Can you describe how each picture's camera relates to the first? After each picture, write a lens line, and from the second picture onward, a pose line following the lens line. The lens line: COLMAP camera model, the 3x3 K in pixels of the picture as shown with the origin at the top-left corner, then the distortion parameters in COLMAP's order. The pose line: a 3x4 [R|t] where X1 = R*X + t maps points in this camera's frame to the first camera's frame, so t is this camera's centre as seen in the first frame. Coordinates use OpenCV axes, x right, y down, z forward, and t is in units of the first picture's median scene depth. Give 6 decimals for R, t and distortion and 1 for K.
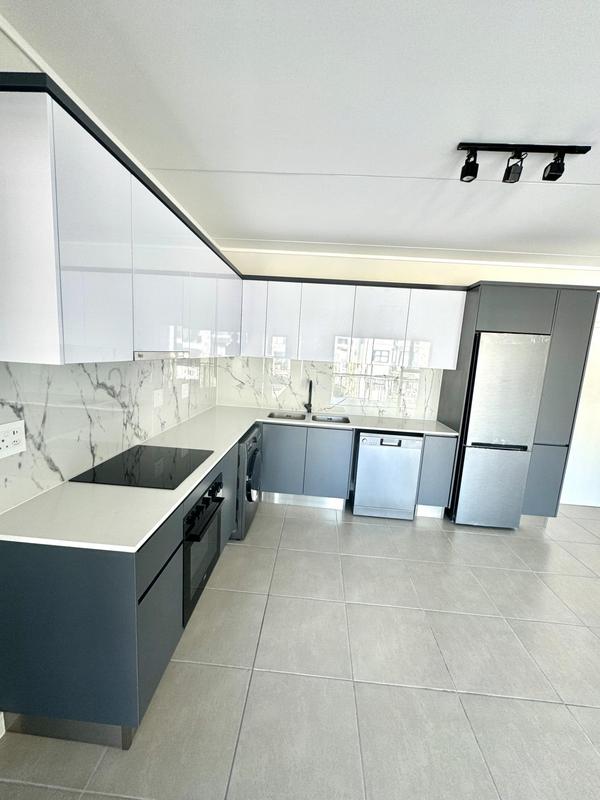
lens RADIAL K [[319.6, 0, 300.0], [0, 319.6, 400.0], [0, 0, 1]] dist [-0.000823, 0.000105]
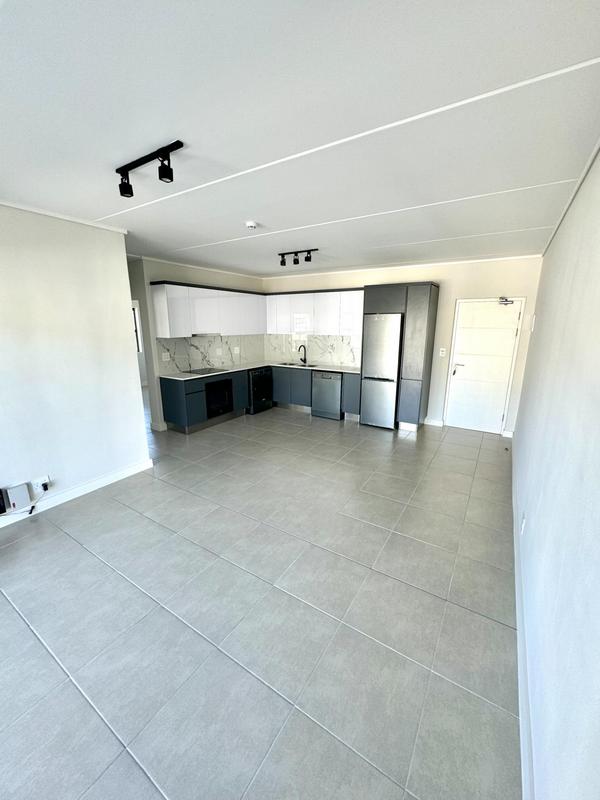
lens RADIAL K [[323.4, 0, 300.0], [0, 323.4, 400.0], [0, 0, 1]] dist [-0.000239, 0.000018]
pose [[0.869312, 0.053092, -0.491404, 1.636047], [-0.022317, 0.997416, 0.068282, 0.215689], [0.493759, -0.048392, 0.868251, -1.105163]]
